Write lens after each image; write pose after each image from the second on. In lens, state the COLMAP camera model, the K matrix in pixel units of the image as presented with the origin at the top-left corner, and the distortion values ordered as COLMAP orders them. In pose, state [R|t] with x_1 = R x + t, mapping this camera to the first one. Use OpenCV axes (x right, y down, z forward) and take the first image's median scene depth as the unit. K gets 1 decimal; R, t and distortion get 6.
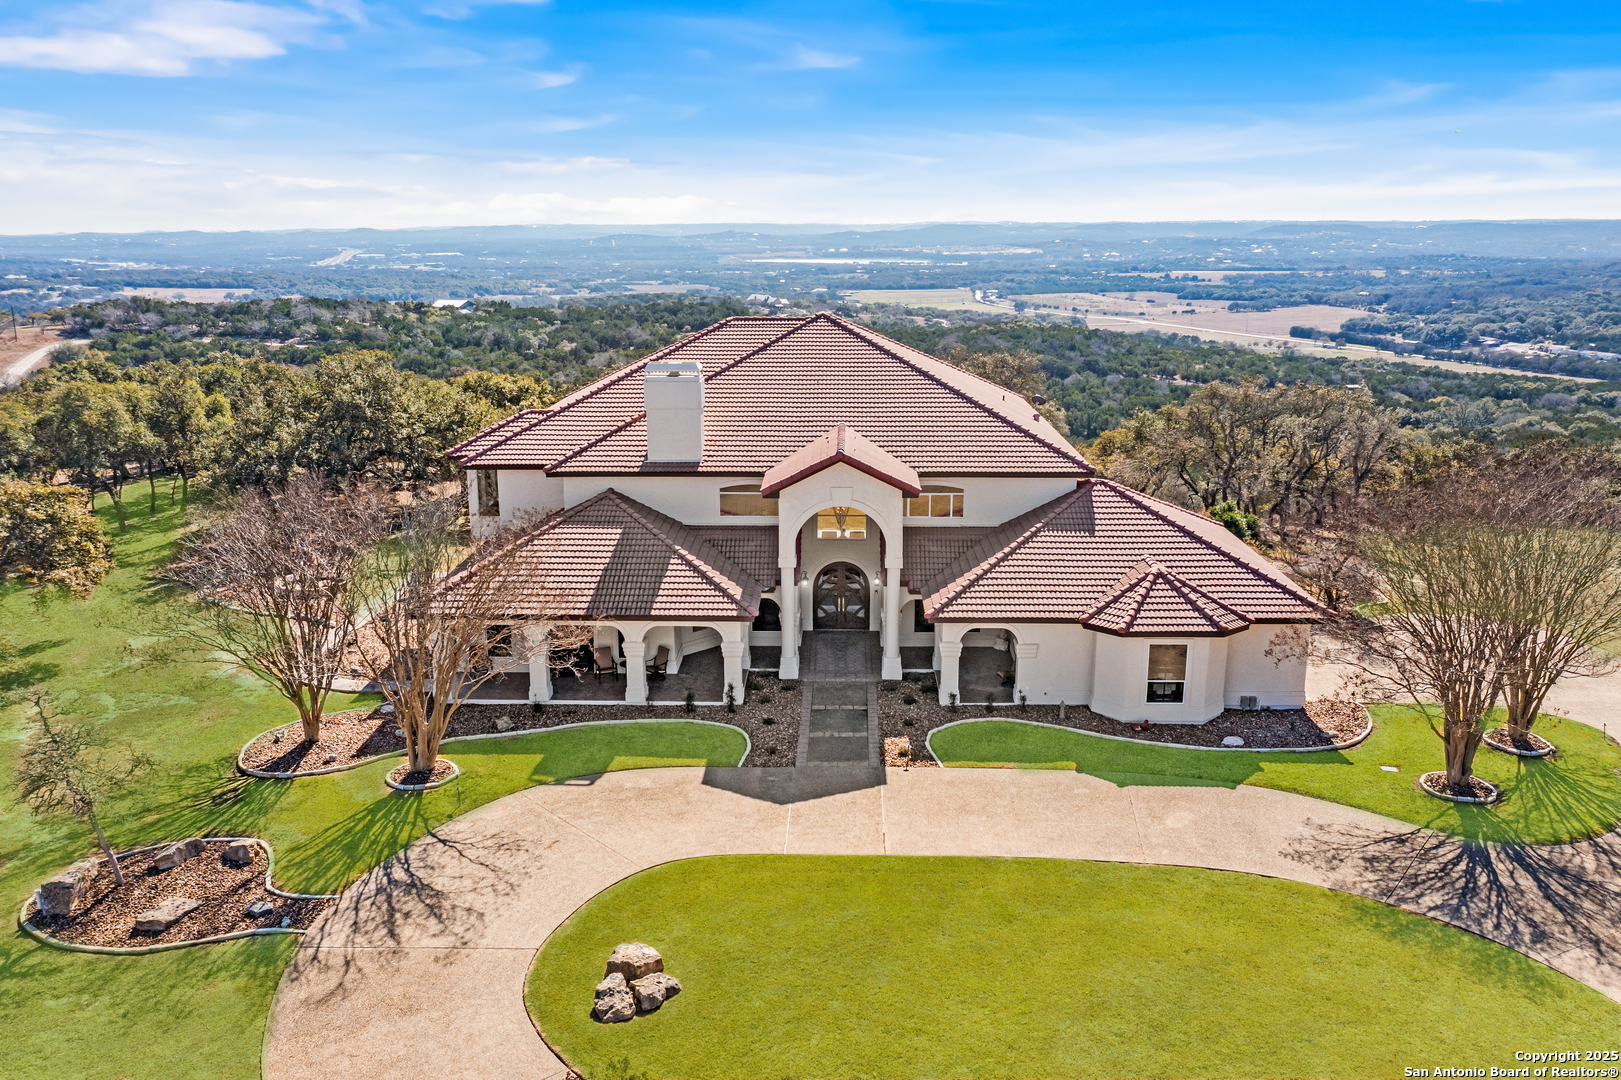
lens RADIAL K [[1271.0, 0, 815.5], [0, 1271.0, 545.2], [0, 0, 1]] dist [-0.055956, 0.041123]
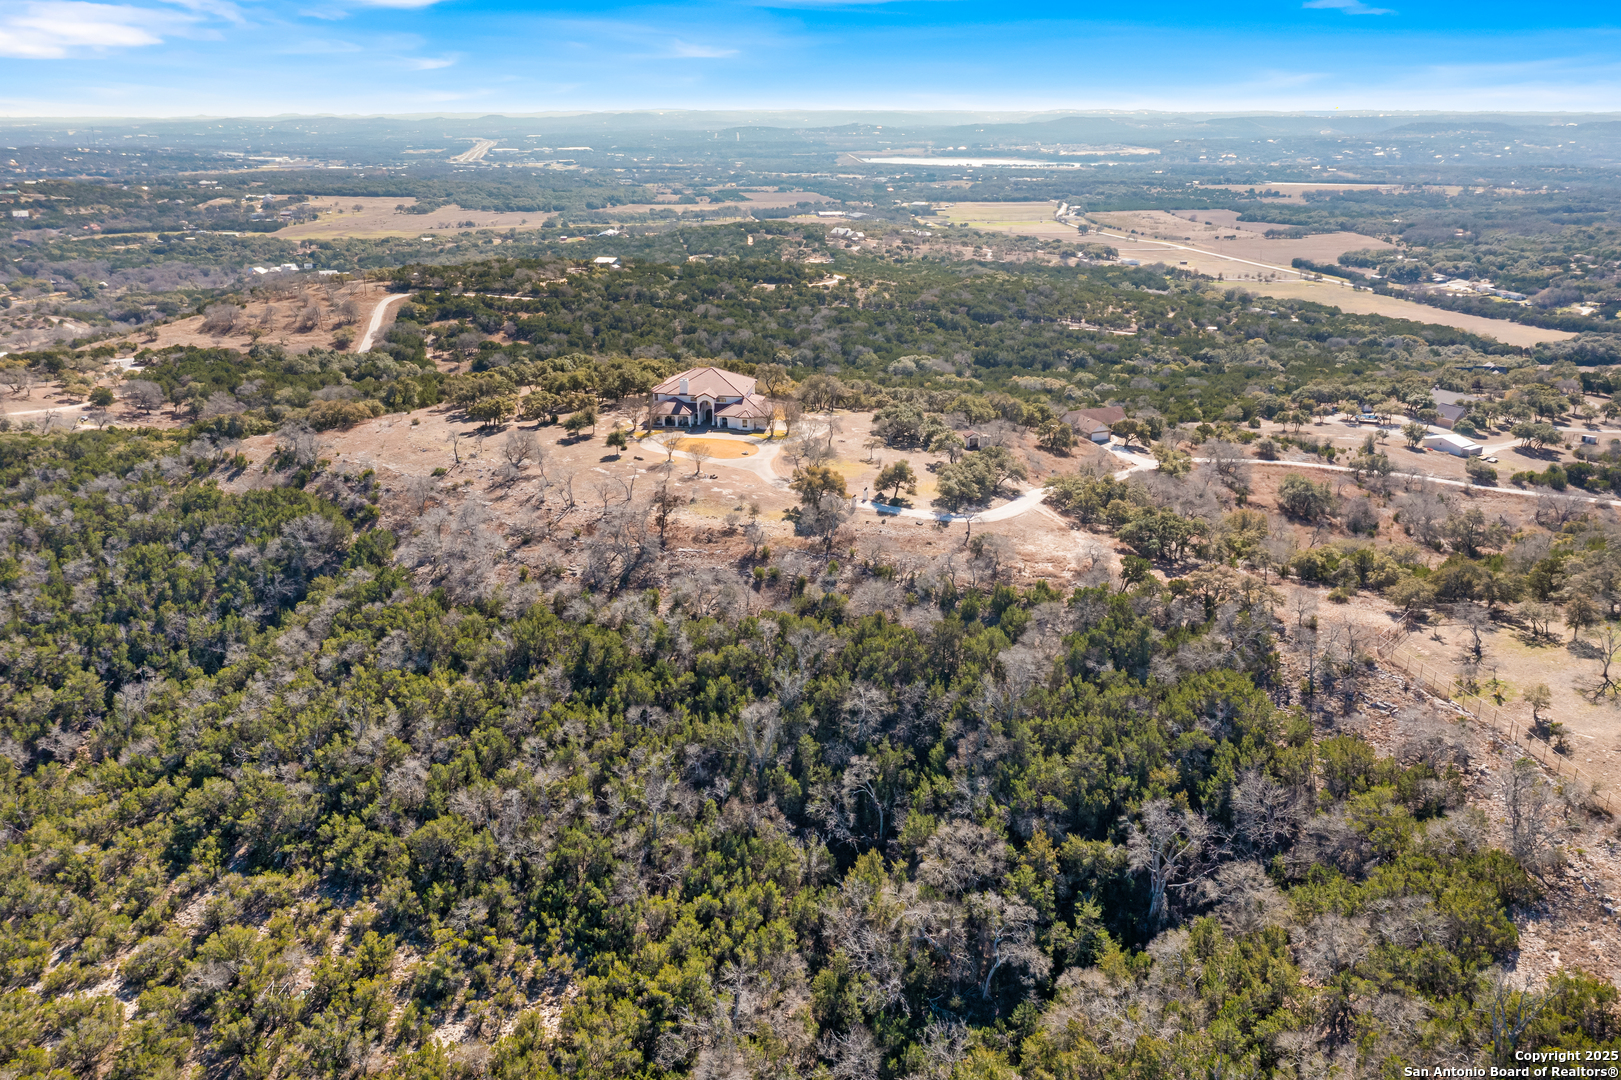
lens RADIAL K [[1271.0, 0, 815.5], [0, 1271.0, 545.2], [0, 0, 1]] dist [-0.055956, 0.041123]
pose [[0.995268, 0.033821, -0.091093, 0.060910], [-0.026152, 0.996113, 0.084111, 0.007637], [0.093584, -0.081331, 0.992284, -0.282721]]
